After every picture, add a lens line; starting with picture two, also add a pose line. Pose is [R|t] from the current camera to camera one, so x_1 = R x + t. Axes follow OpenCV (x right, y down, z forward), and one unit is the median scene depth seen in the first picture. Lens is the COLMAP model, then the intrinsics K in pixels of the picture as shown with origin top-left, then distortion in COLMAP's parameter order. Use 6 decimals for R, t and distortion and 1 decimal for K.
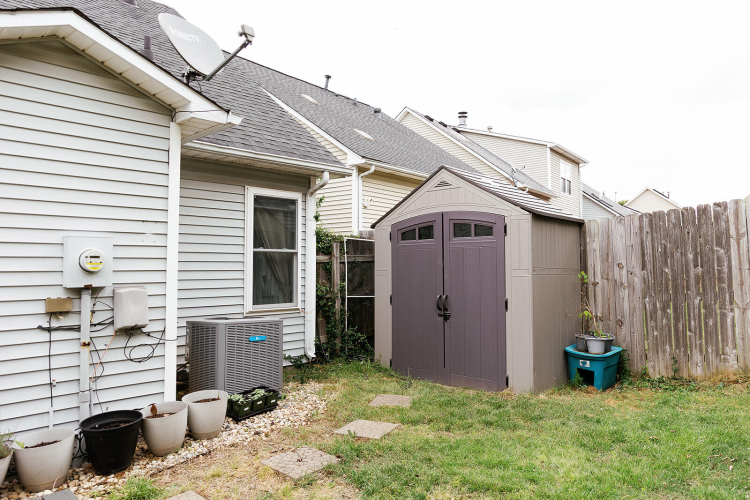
lens RADIAL K [[531.2, 0, 377.5], [0, 531.2, 240.1], [0, 0, 1]] dist [0.000544, 0.007956]
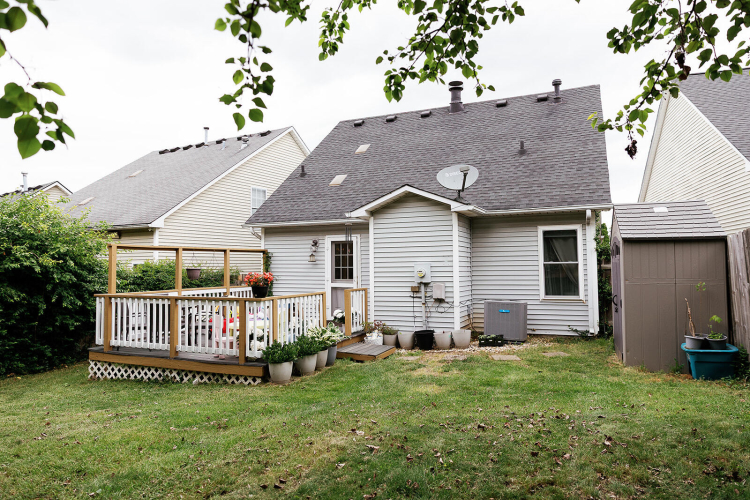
lens RADIAL K [[478.8, 0, 379.6], [0, 478.8, 248.2], [0, 0, 1]] dist [0.004555, 0.002738]
pose [[0.365379, -0.035841, -0.930169, 1.135024], [0.060215, 0.998076, -0.014804, -0.042823], [0.928909, -0.050602, 0.366834, -0.056145]]
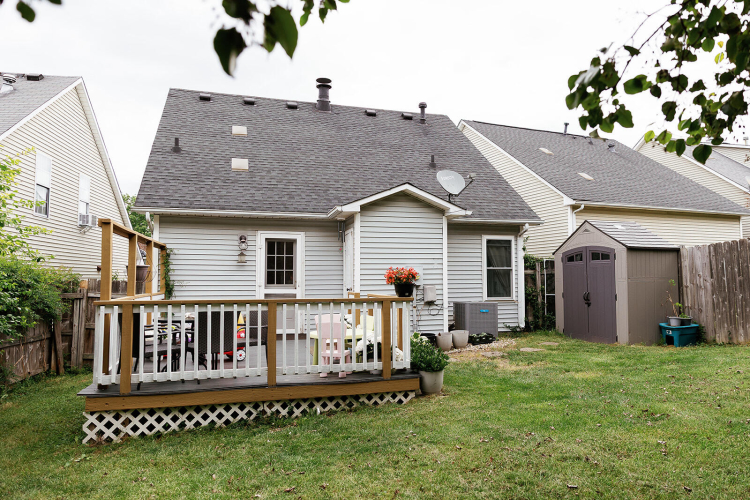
lens RADIAL K [[508.4, 0, 389.4], [0, 508.4, 253.8], [0, 0, 1]] dist [0.000637, 0.005397]
pose [[0.876055, -0.025552, -0.481533, 0.383690], [0.028073, 0.999604, -0.001969, -0.044560], [0.481393, -0.011793, 0.876426, -0.866257]]
